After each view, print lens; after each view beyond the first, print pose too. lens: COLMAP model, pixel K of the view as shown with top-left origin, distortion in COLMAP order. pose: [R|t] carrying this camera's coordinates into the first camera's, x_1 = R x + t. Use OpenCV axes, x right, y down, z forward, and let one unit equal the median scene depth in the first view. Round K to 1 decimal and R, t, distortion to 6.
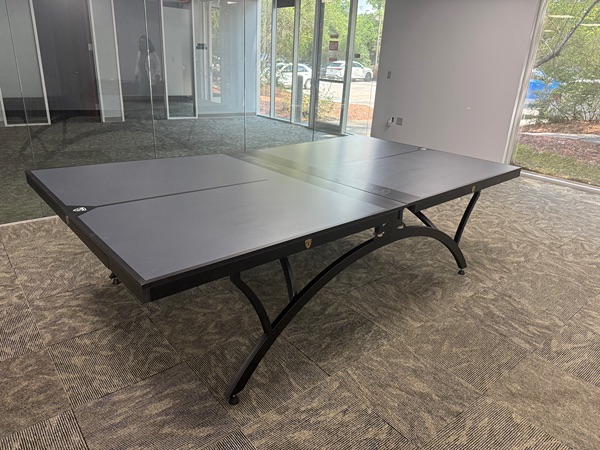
lens RADIAL K [[424.8, 0, 297.9], [0, 424.8, 225.8], [0, 0, 1]] dist [0.000222, -0.011157]
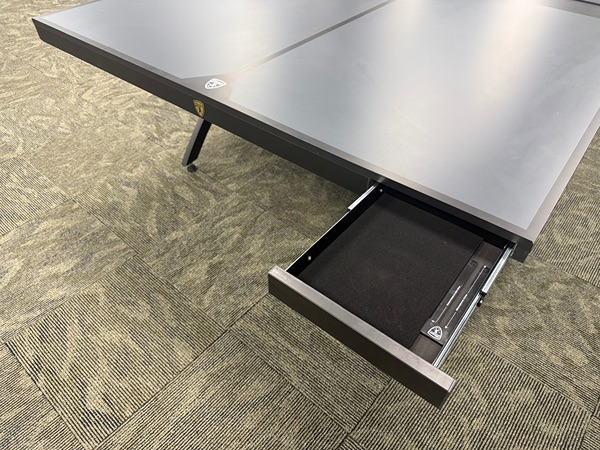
lens RADIAL K [[424.8, 0, 305.6], [0, 424.8, 223.2], [0, 0, 1]] dist [0.000222, -0.011157]
pose [[-0.980599, 0.081960, -0.178070, 0.393567], [-0.128850, 0.415091, 0.900609, -0.542917], [0.147729, 0.906081, -0.396477, 1.592371]]
